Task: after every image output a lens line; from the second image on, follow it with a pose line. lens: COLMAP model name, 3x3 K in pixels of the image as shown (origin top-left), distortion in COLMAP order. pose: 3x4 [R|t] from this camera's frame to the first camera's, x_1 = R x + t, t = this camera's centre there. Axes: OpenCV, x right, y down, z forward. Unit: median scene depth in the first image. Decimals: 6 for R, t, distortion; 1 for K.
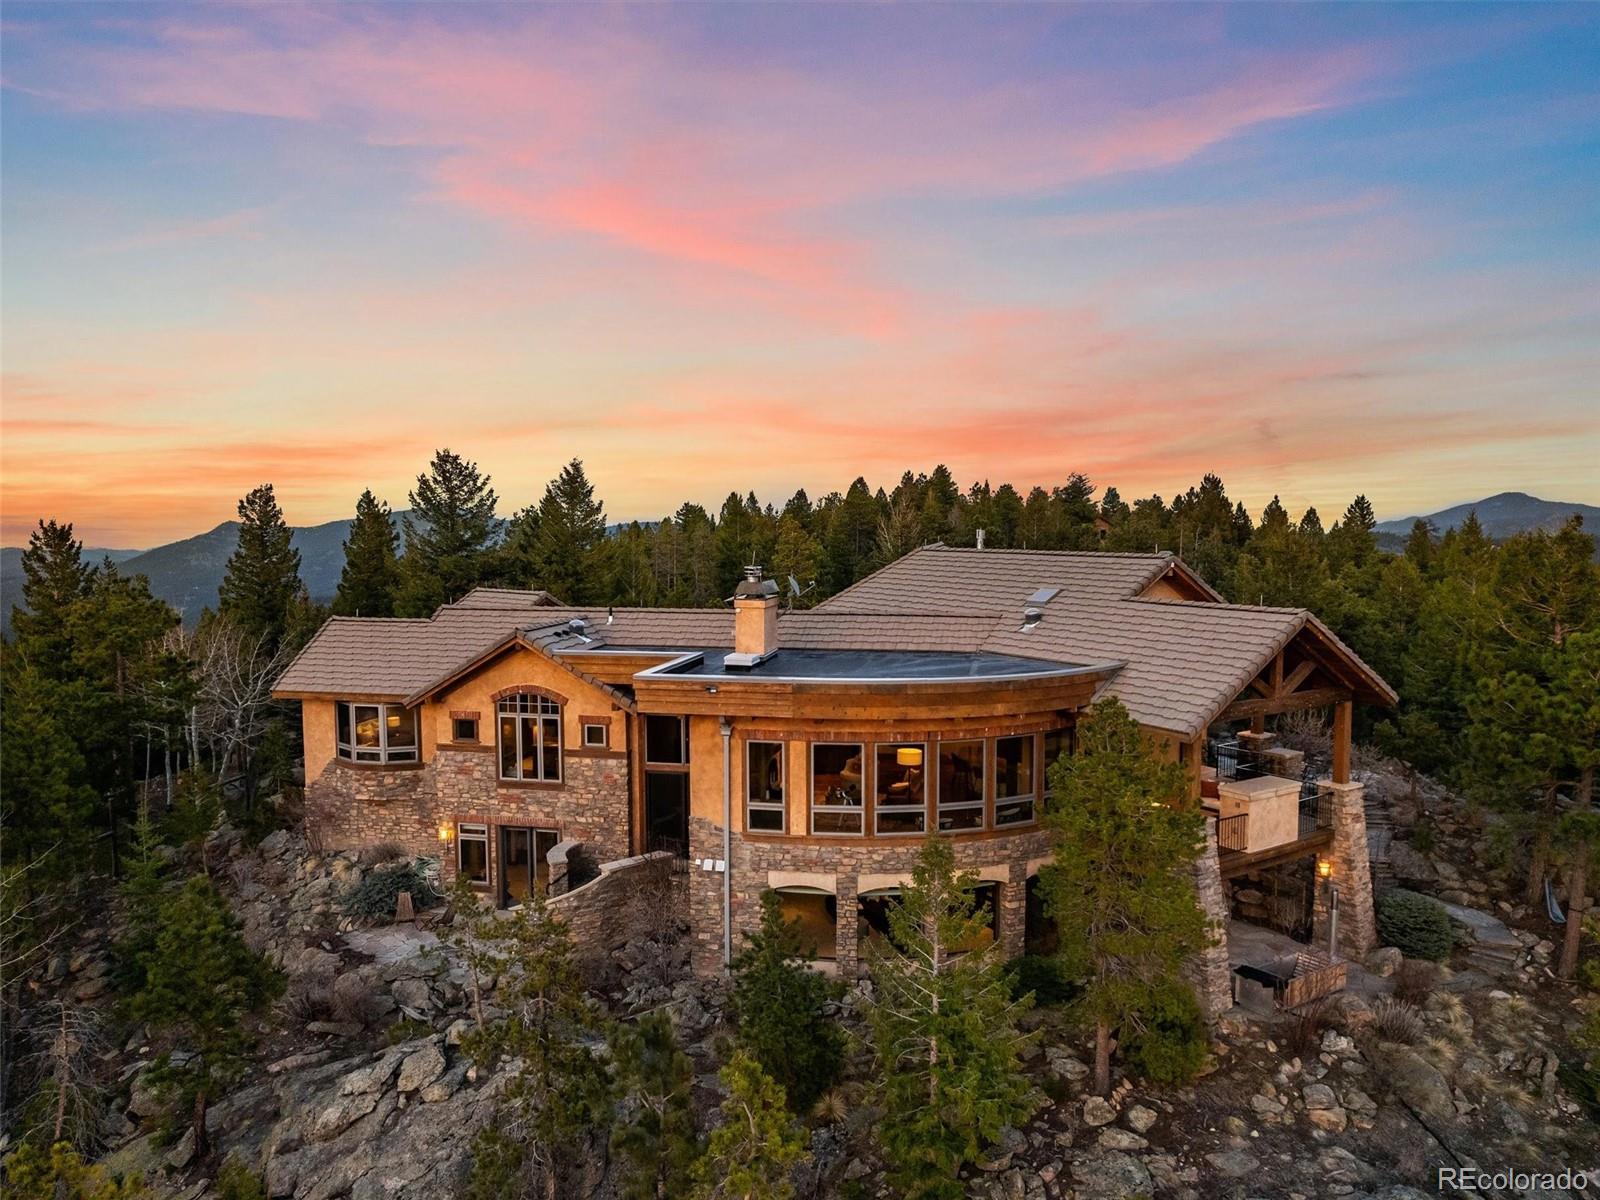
lens RADIAL K [[1177.8, 0, 793.7], [0, 1177.8, 595.8], [0, 0, 1]] dist [-0.055371, 0.031890]
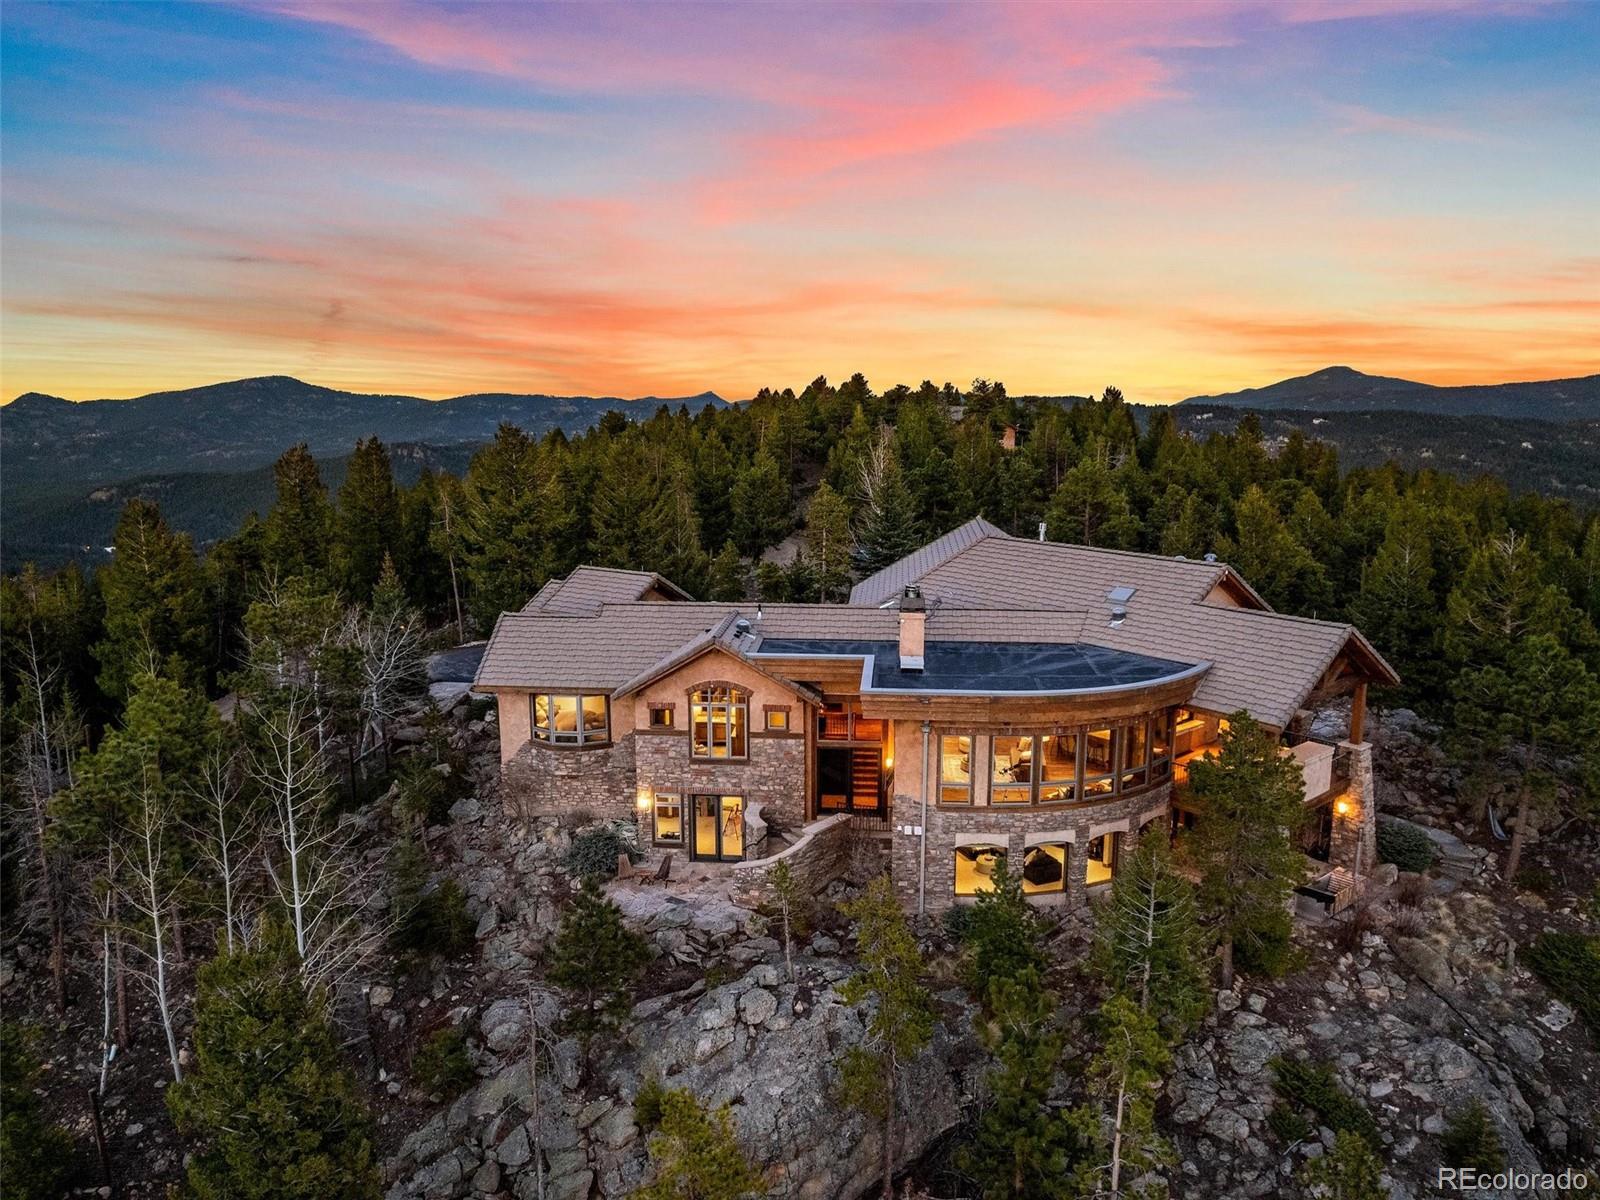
lens RADIAL K [[1177.8, 0, 802.1], [0, 1177.8, 601.1], [0, 0, 1]] dist [-0.055371, 0.031890]
pose [[0.991348, -0.021323, 0.129517, -0.349352], [0.006414, 0.993408, 0.114452, -0.168452], [-0.131103, -0.112631, 0.984950, -0.225040]]
